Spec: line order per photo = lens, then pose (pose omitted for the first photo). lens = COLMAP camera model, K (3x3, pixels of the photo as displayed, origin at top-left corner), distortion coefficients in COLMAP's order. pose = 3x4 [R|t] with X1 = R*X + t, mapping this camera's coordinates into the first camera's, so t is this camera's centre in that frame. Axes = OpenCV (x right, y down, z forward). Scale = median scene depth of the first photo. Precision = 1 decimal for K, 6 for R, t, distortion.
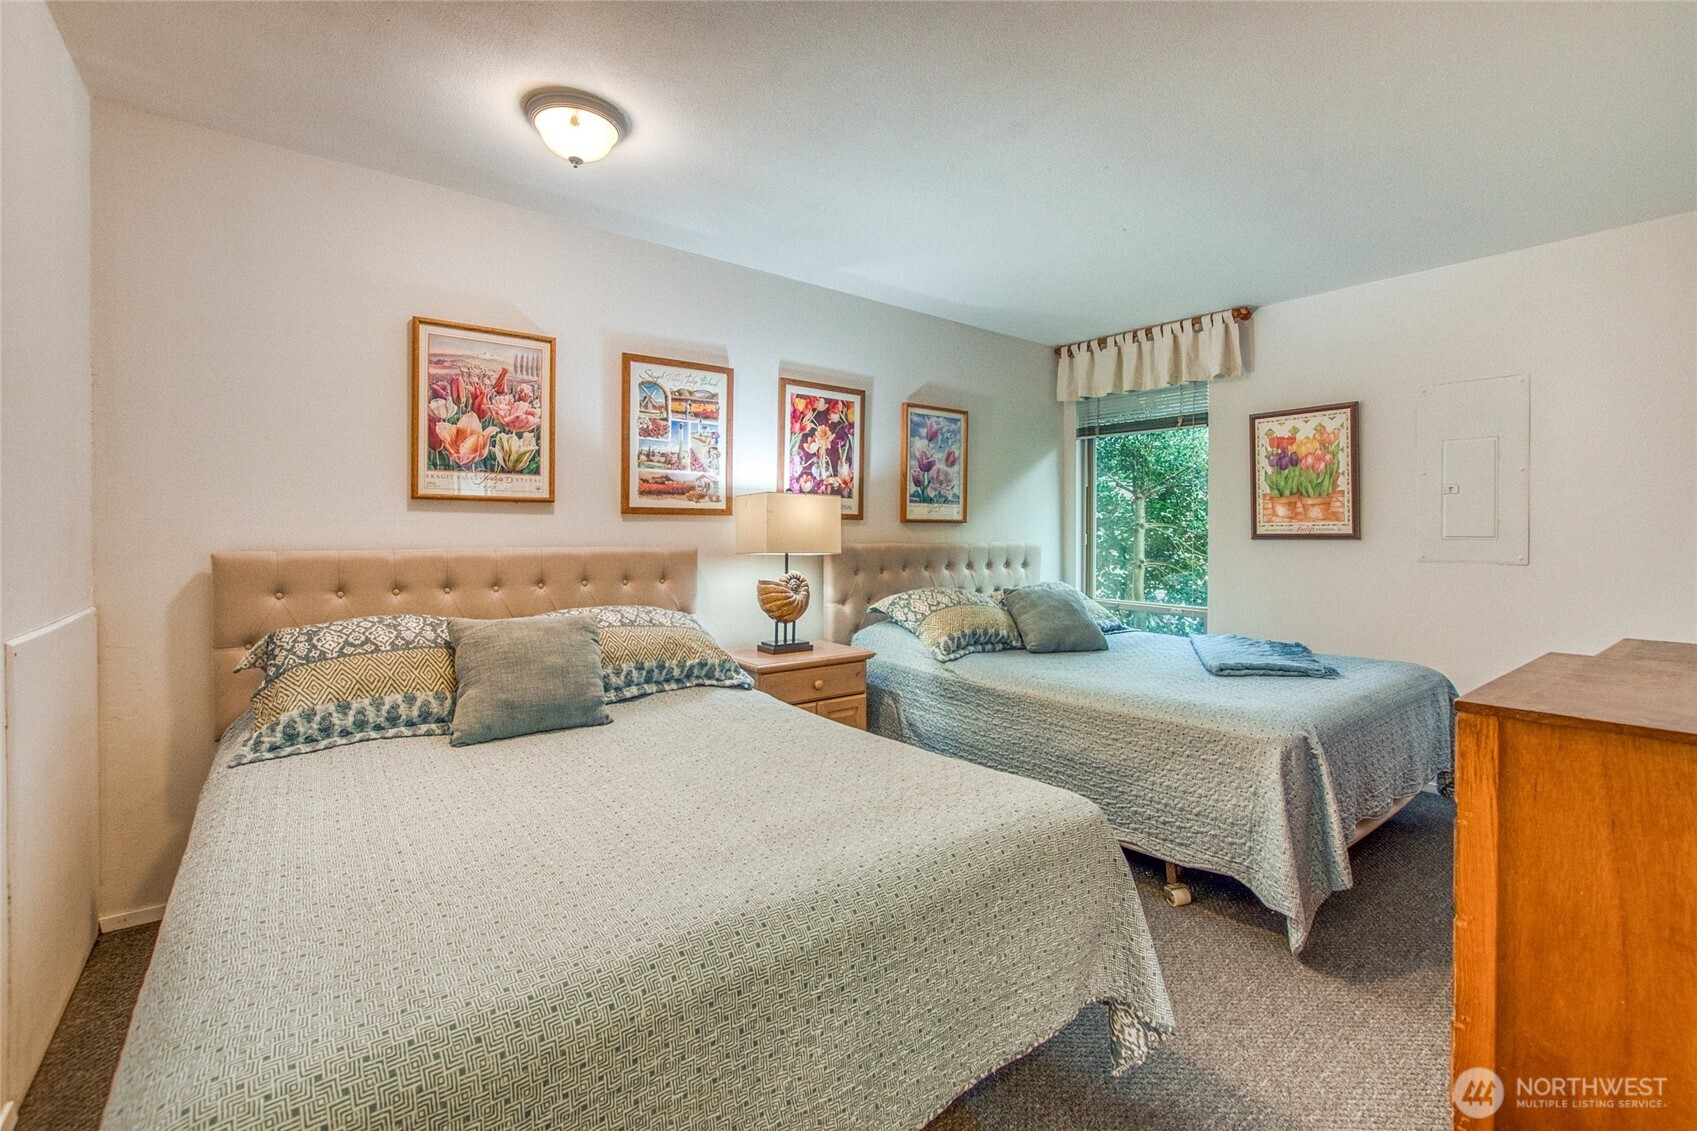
lens RADIAL K [[748.8, 0, 855.9], [0, 748.8, 528.4], [0, 0, 1]] dist [-0.022280, 0.003558]
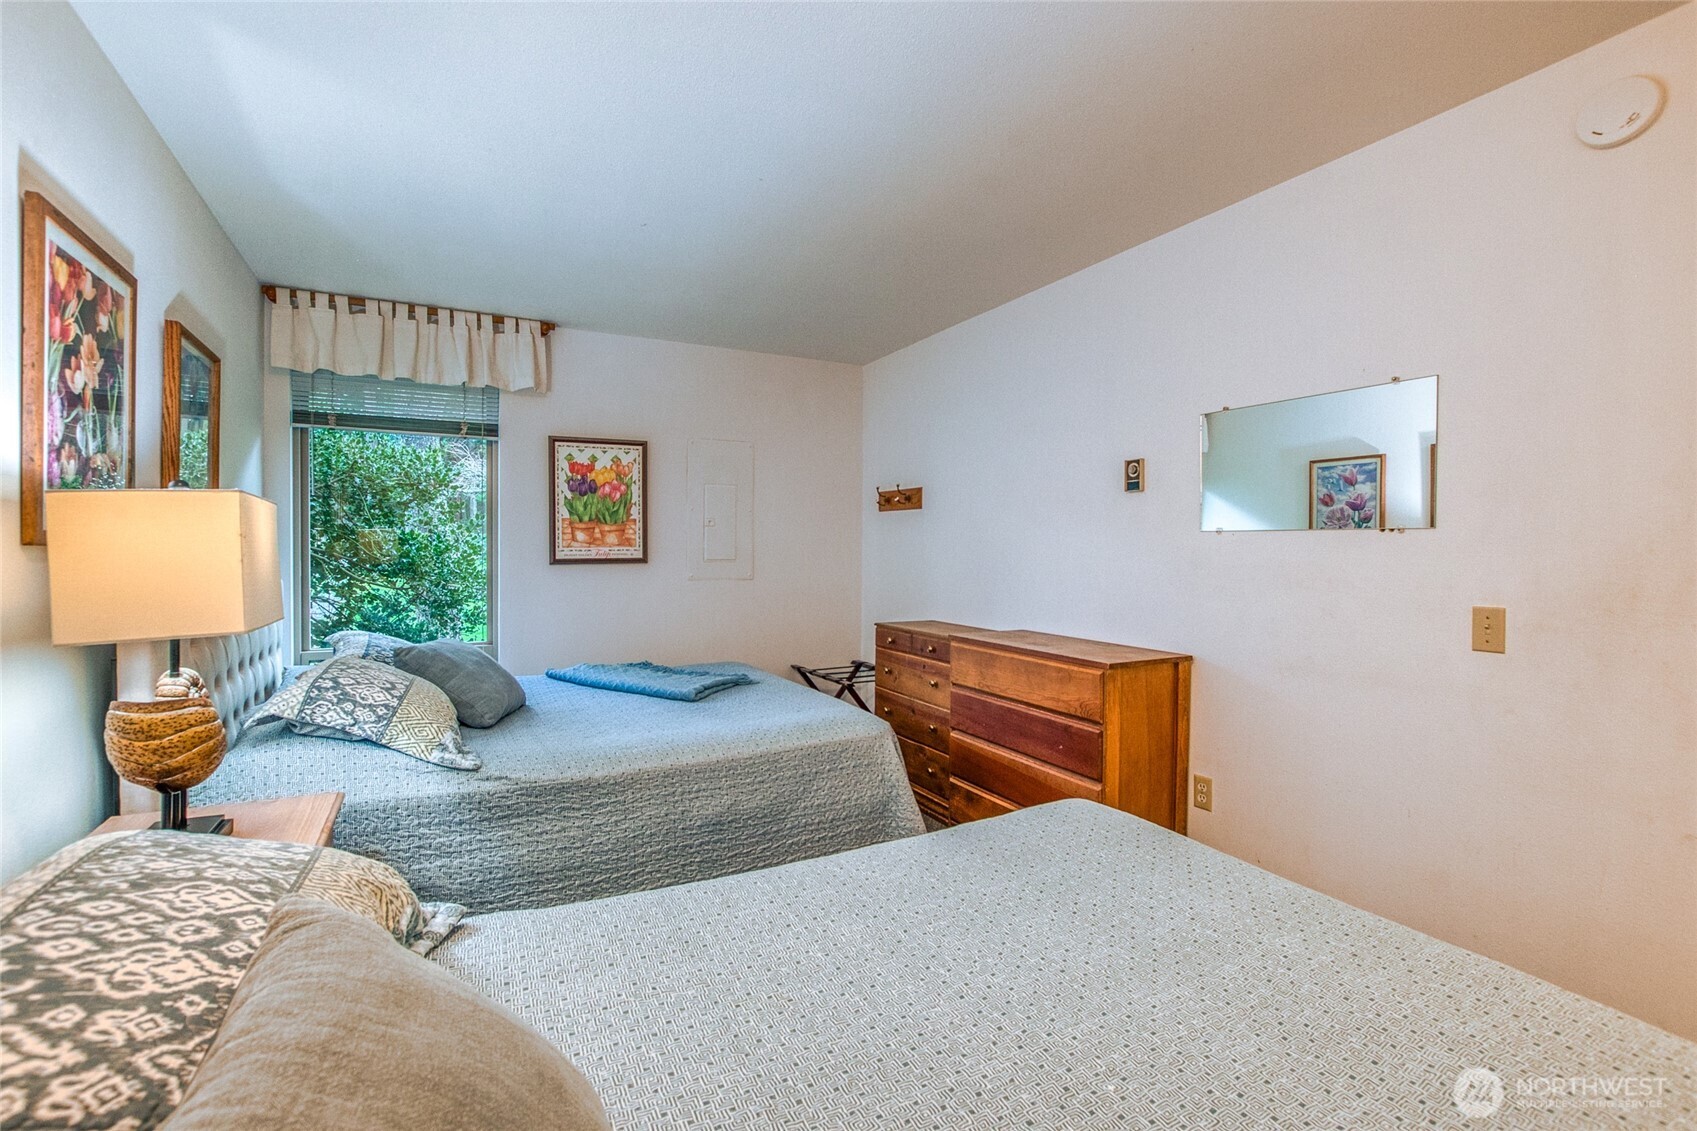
lens RADIAL K [[748.8, 0, 849.2], [0, 748.8, 556.0], [0, 0, 1]] dist [-0.022280, 0.003558]
pose [[0.190345, -0.015075, 0.981602, -0.369805], [-0.007346, 0.999832, 0.016779, -0.016593], [-0.981690, -0.010405, 0.190202, 0.455995]]
